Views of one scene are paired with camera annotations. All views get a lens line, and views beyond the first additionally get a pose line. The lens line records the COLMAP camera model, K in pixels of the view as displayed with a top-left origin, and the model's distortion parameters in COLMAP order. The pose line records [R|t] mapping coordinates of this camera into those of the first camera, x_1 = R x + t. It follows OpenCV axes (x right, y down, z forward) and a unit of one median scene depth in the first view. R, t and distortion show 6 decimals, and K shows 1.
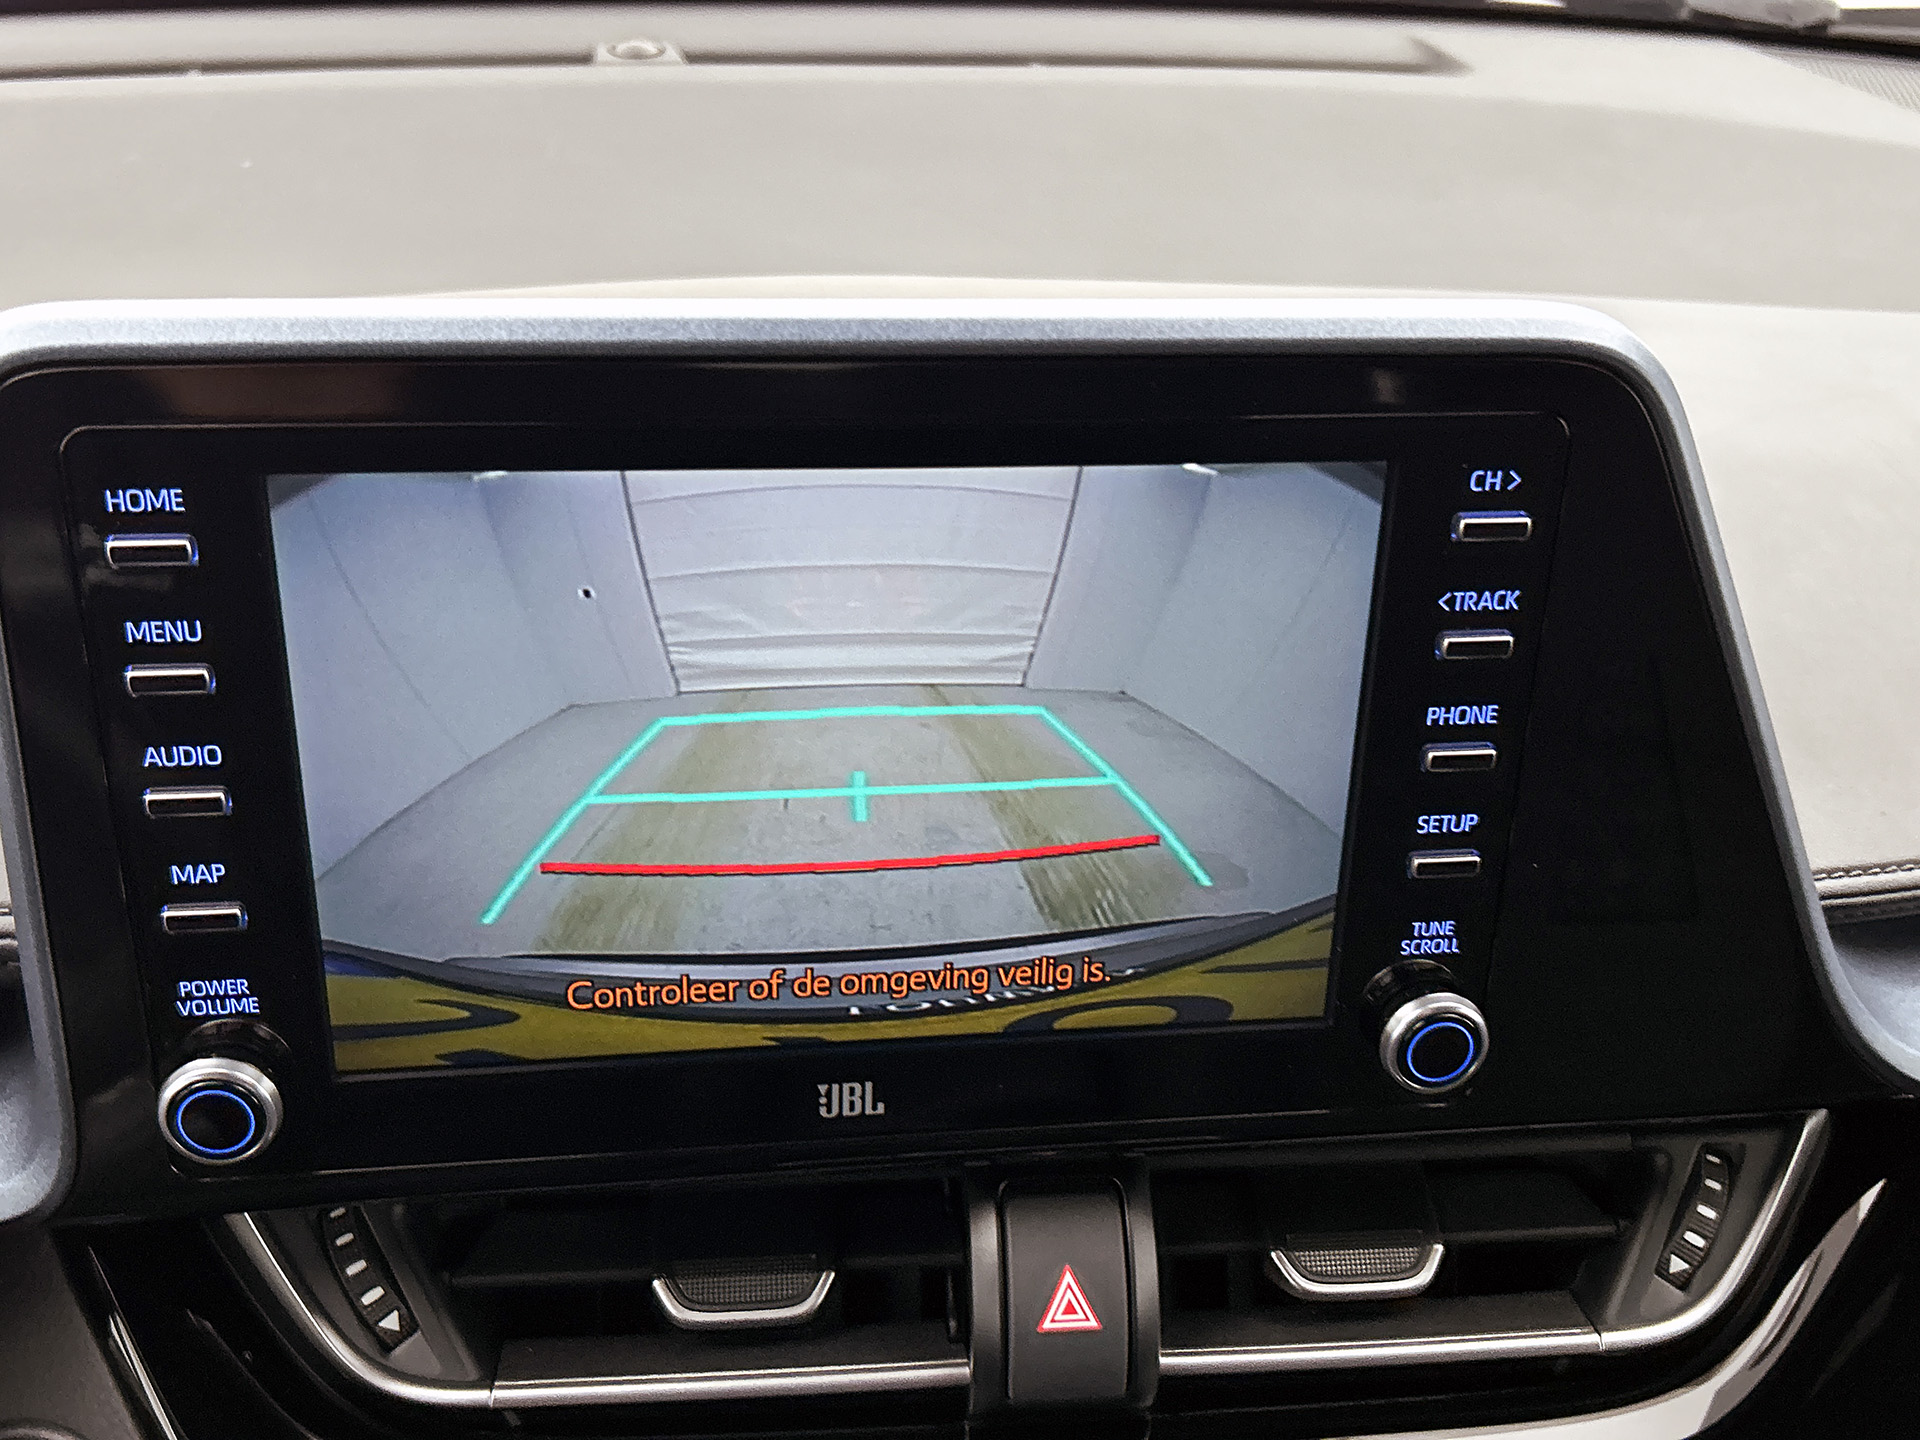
lens RADIAL K [[1958.3, 0, 964.5], [0, 1958.3, 723.4], [0, 0, 1]] dist [0.072549, -0.197757]
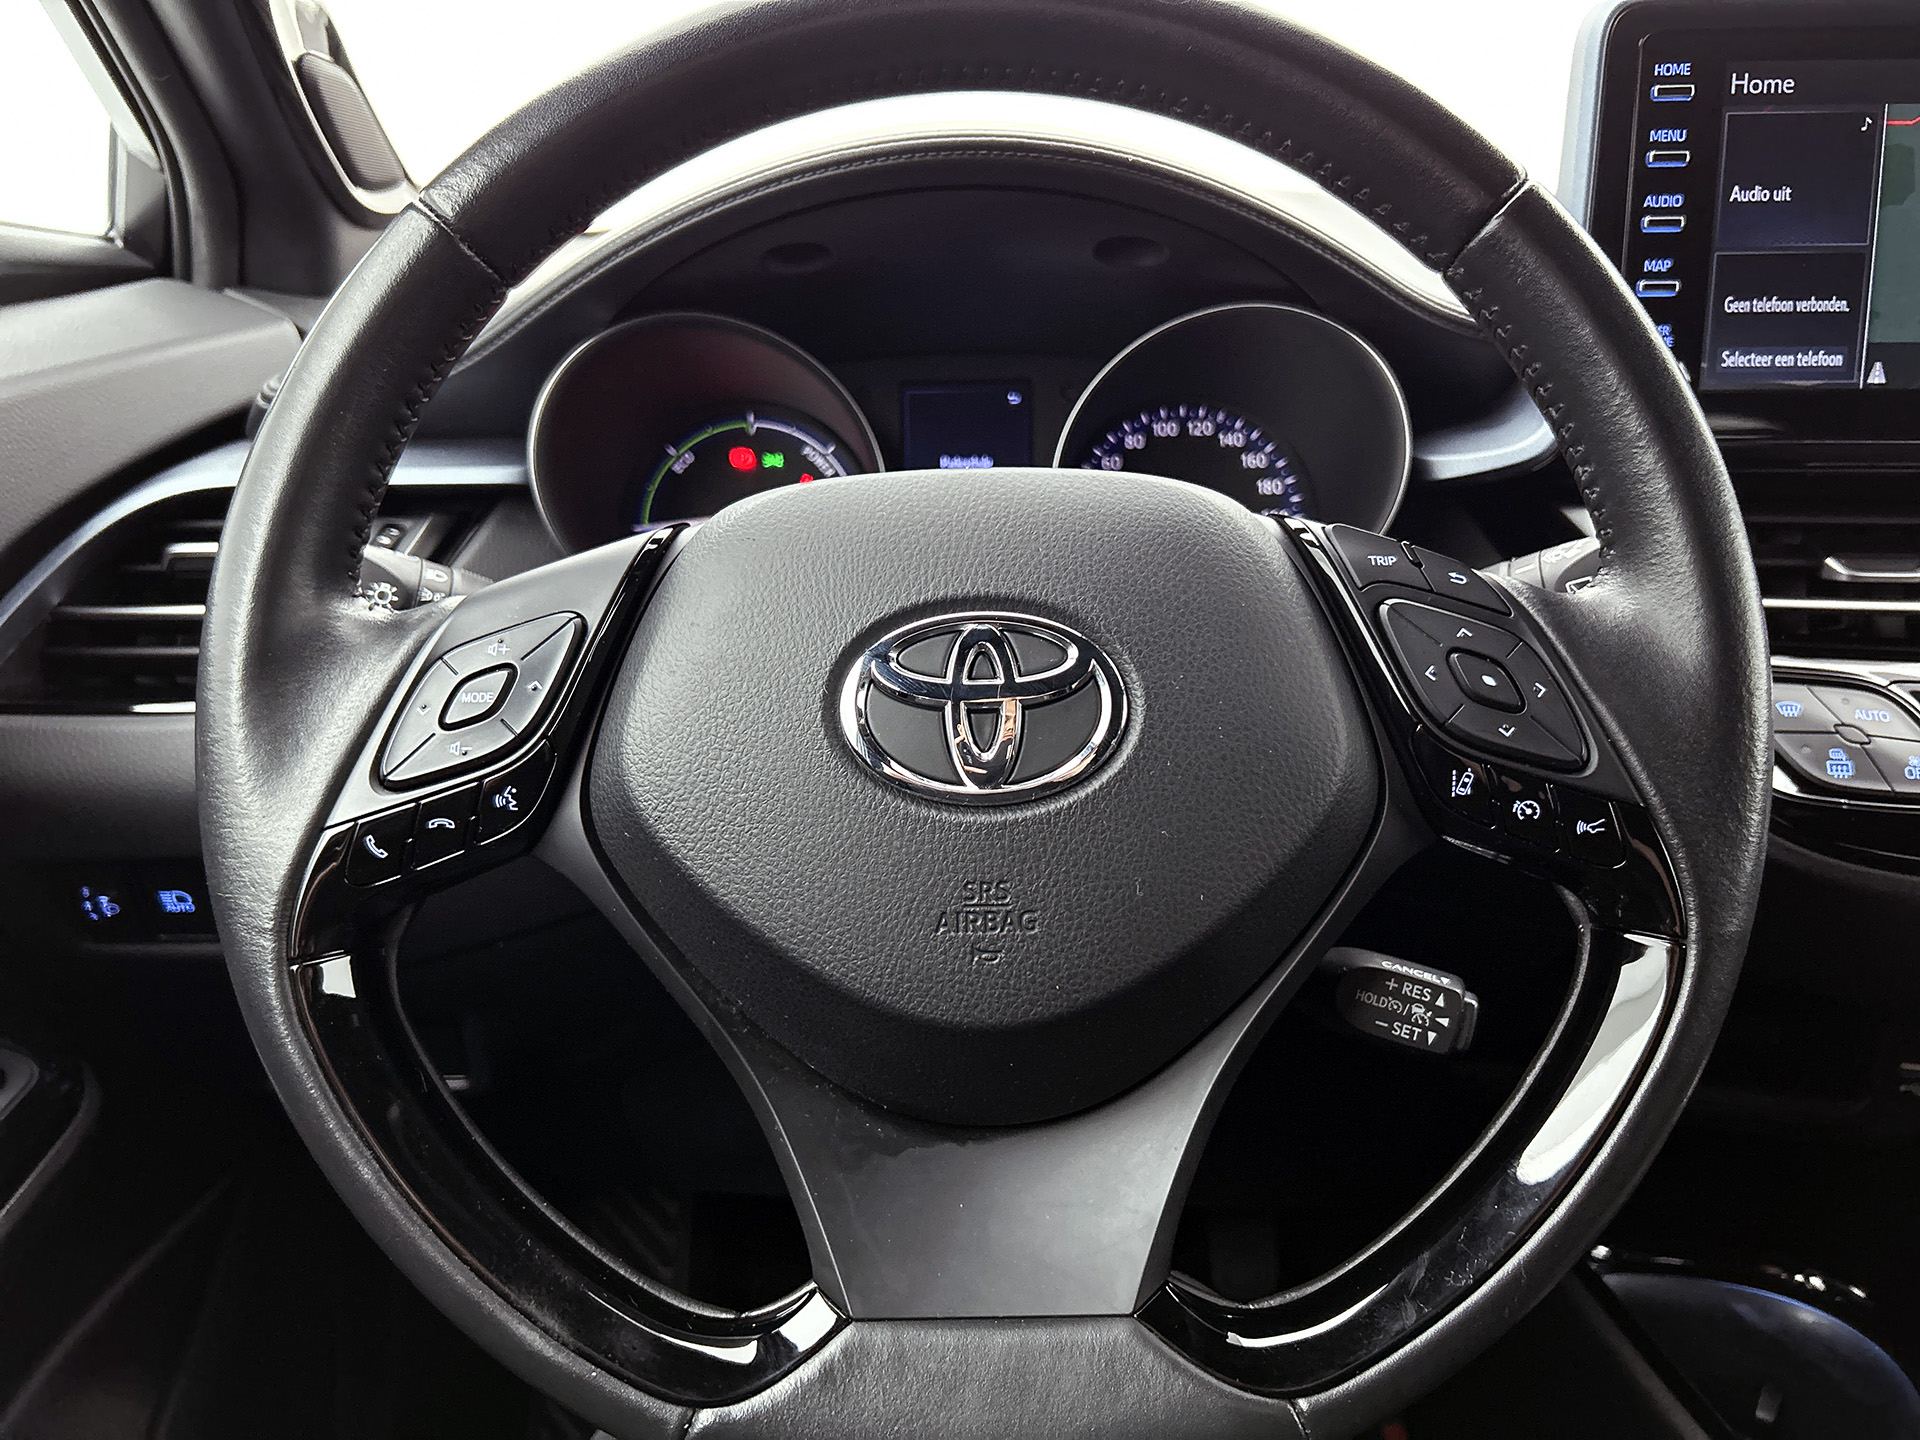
lens RADIAL K [[1482.9, 0, 961.8], [0, 1482.9, 723.6], [0, 0, 1]] dist [0.001503, -0.004952]
pose [[0.968787, 0.019518, -0.247124, -0.631016], [-0.076768, 0.971510, -0.224220, 0.854868], [0.235707, 0.236193, 0.942685, -0.480939]]
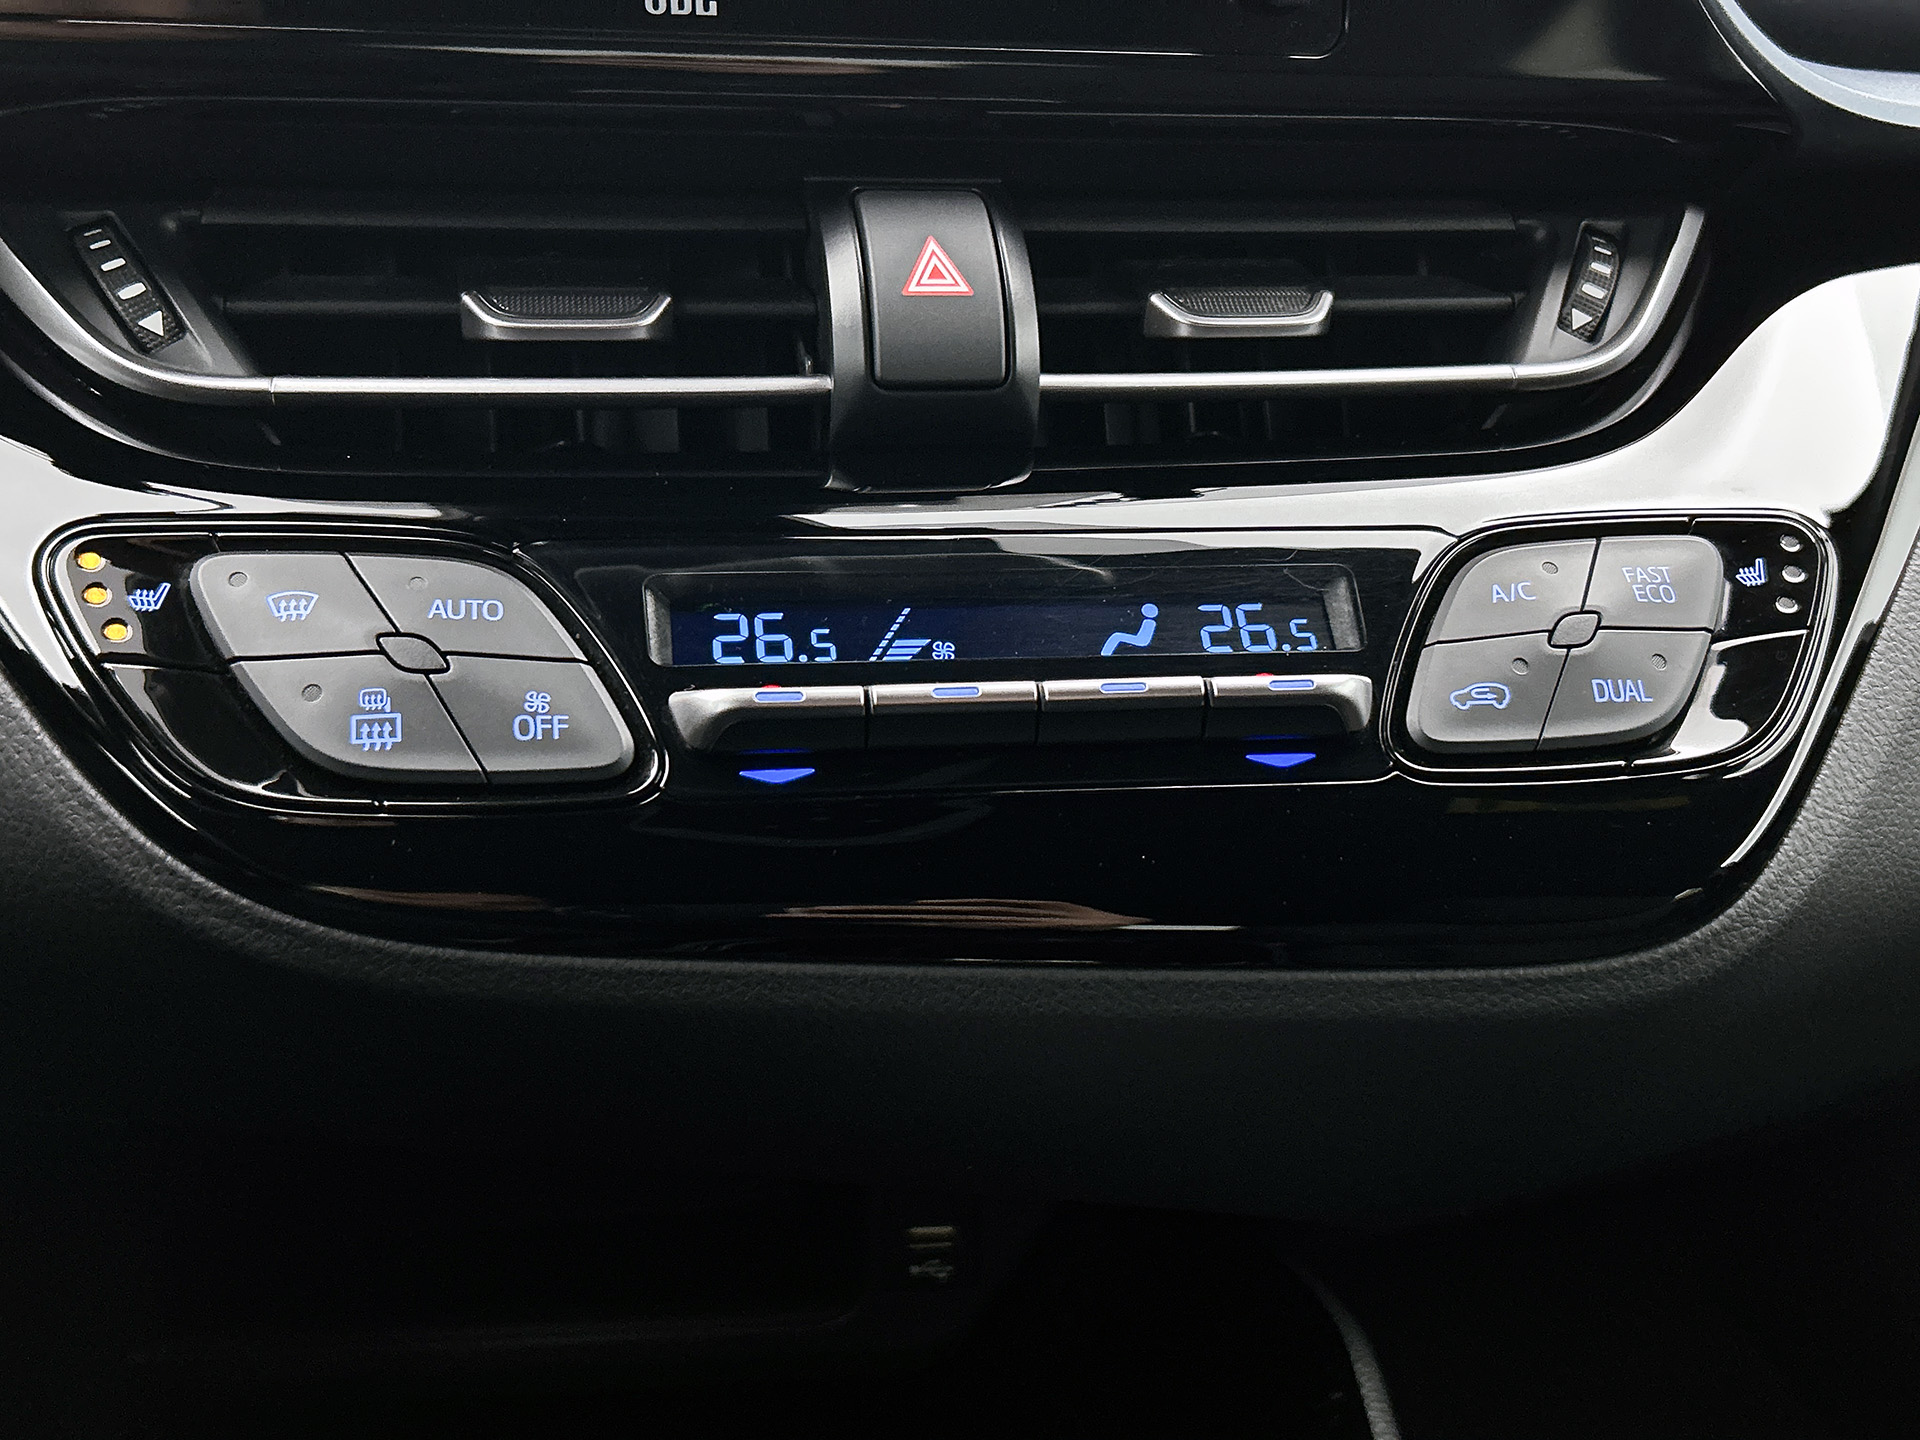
lens RADIAL K [[1938.2, 0, 960.0], [0, 1938.2, 720.0], [0, 0, 1]] dist [0.108792, -0.305125]
pose [[0.993514, -0.053543, 0.100313, -0.037538], [0.074703, 0.972451, -0.220813, 0.721624], [-0.085727, 0.226874, 0.970144, 0.189342]]
